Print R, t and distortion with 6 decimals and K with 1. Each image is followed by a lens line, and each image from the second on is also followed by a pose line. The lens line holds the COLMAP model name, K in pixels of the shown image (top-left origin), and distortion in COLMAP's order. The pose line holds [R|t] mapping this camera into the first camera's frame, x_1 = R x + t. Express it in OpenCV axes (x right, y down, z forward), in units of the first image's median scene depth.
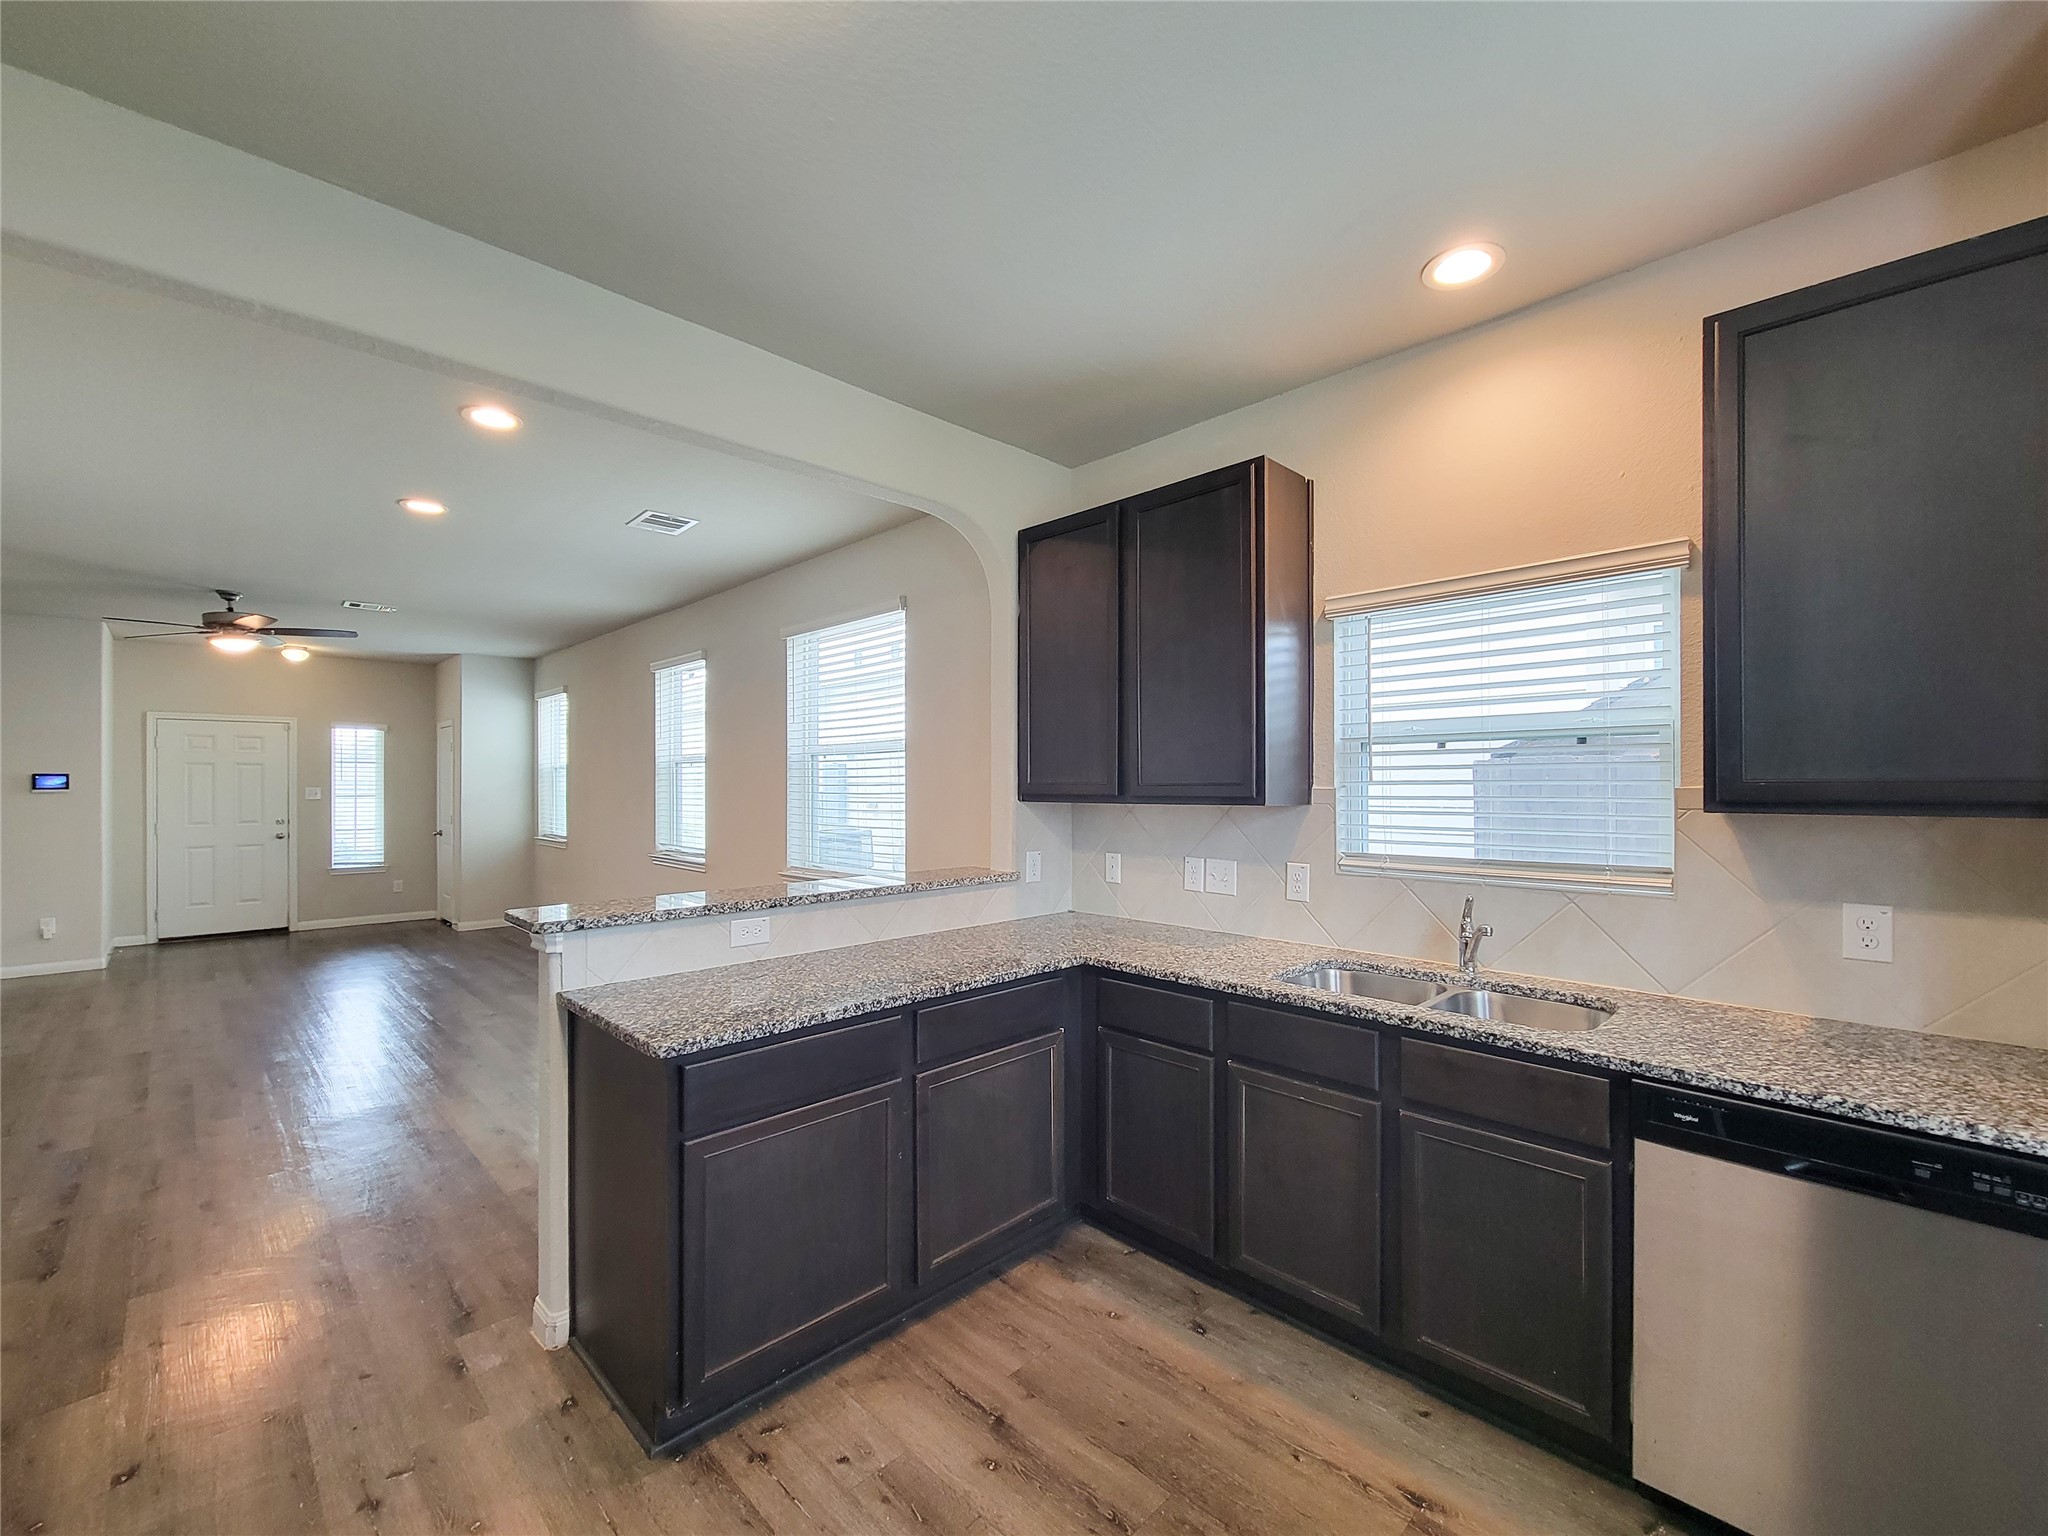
lens RADIAL K [[838.3, 0, 1023.7], [0, 838.3, 753.6], [0, 0, 1]] dist [0.000125, -0.000658]
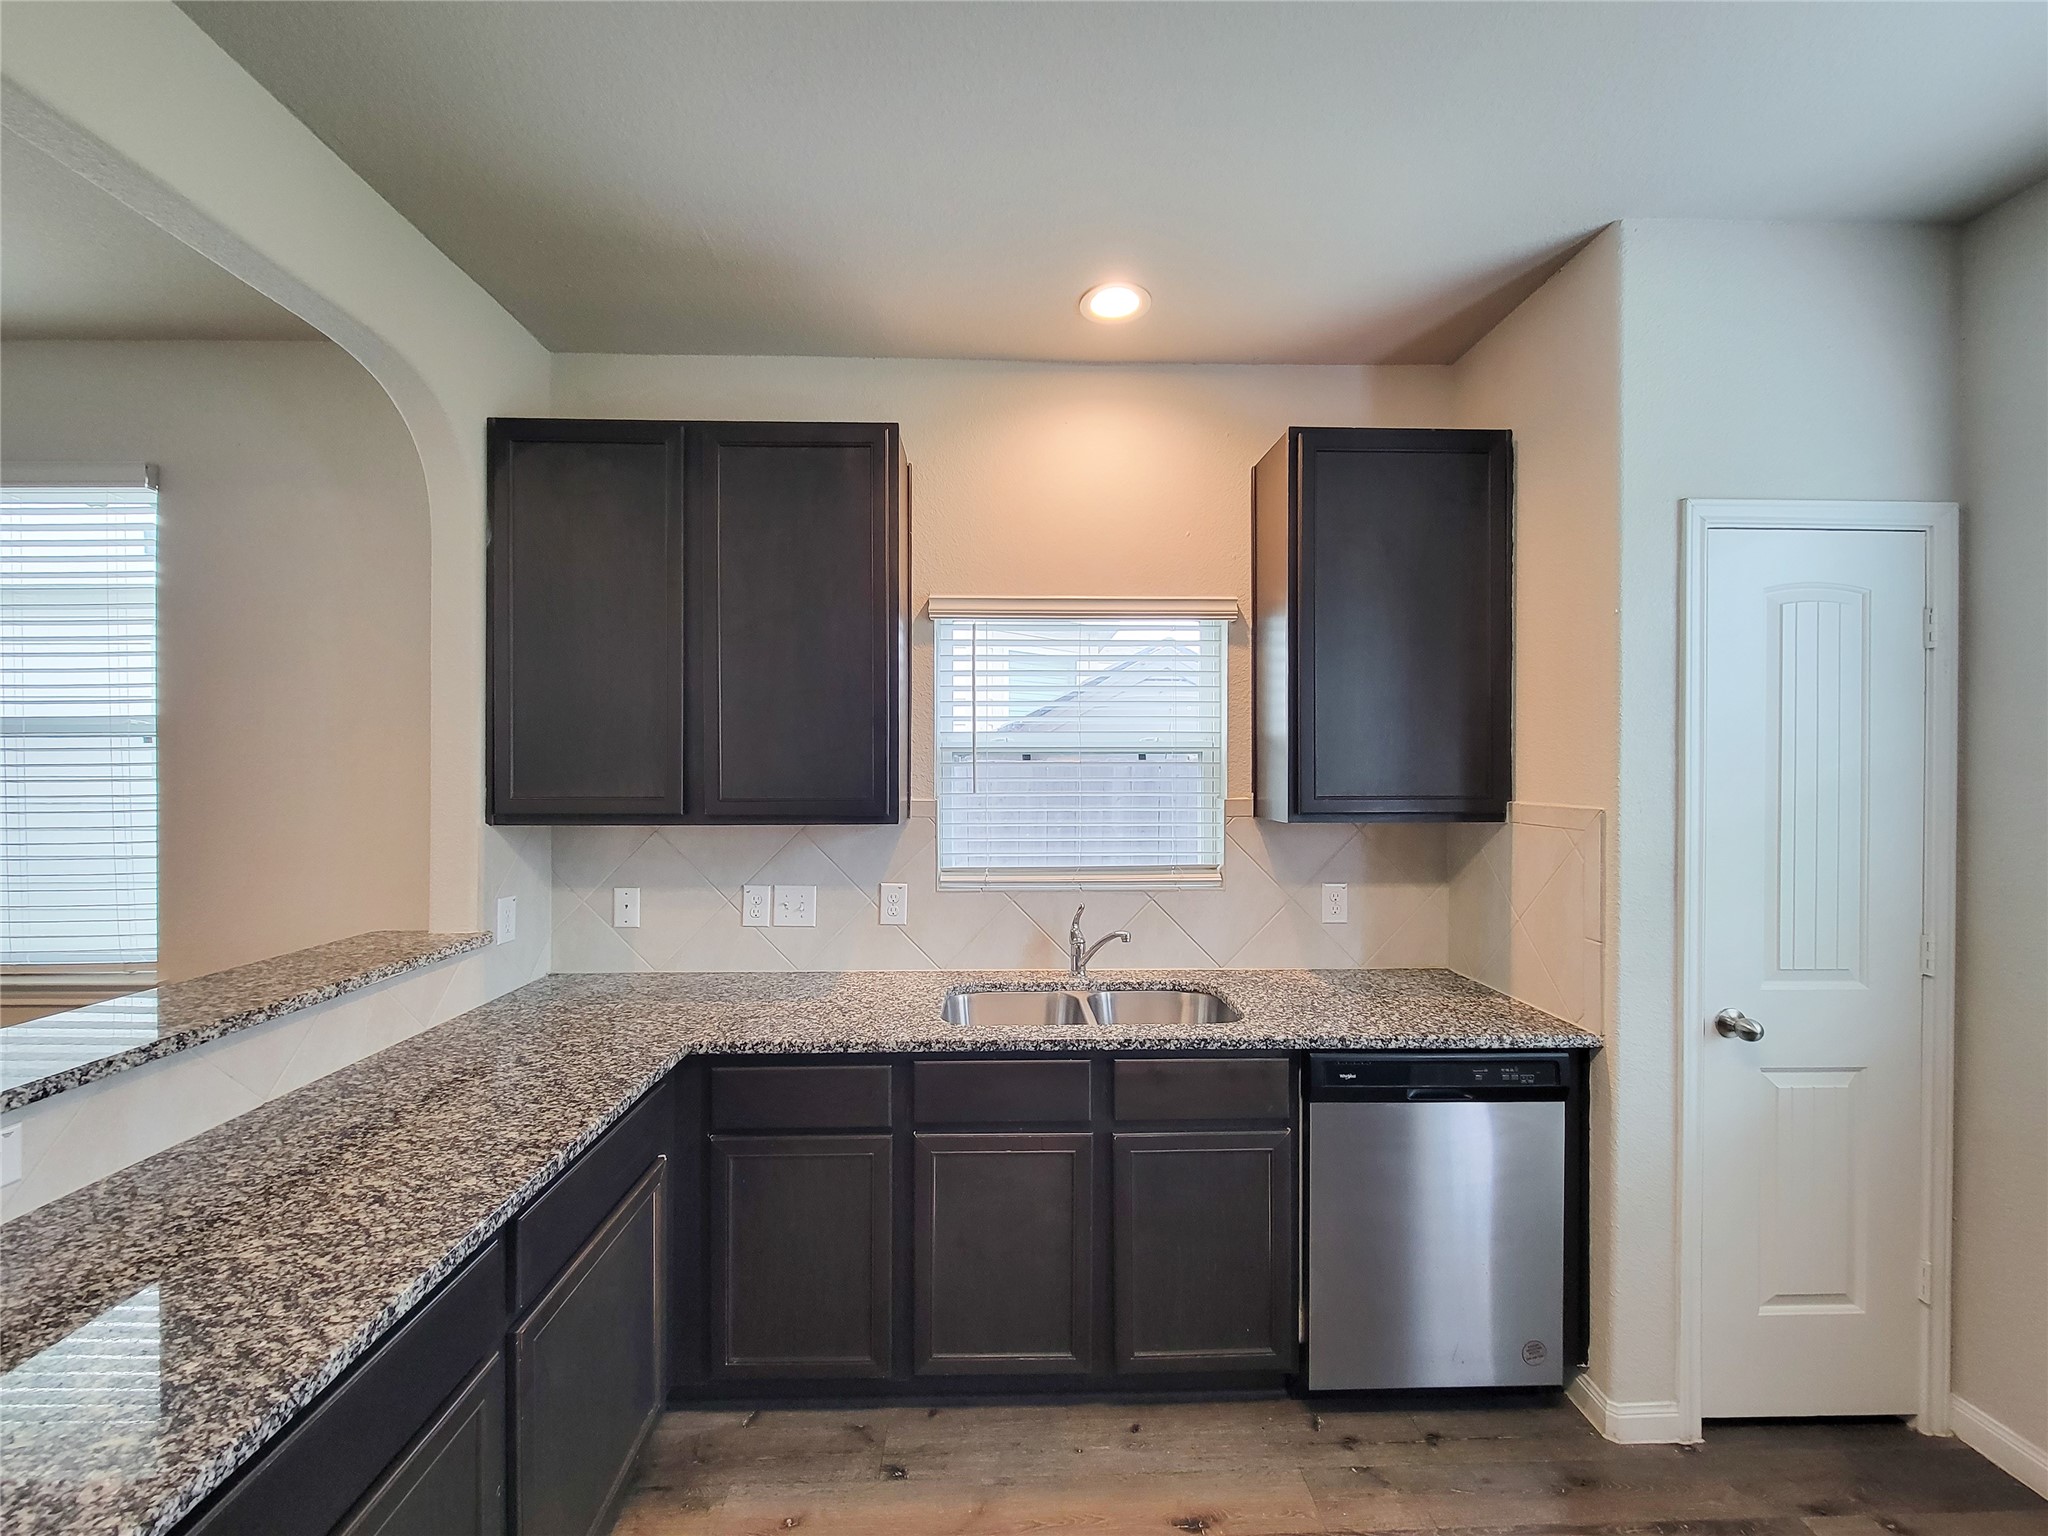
lens RADIAL K [[838.3, 0, 1023.7], [0, 838.3, 753.6], [0, 0, 1]] dist [0.000125, -0.000658]
pose [[0.684058, 0.017075, 0.729228, -0.304337], [-0.028343, 0.999593, 0.003182, -0.020696], [-0.728877, -0.022845, 0.684264, 0.354717]]
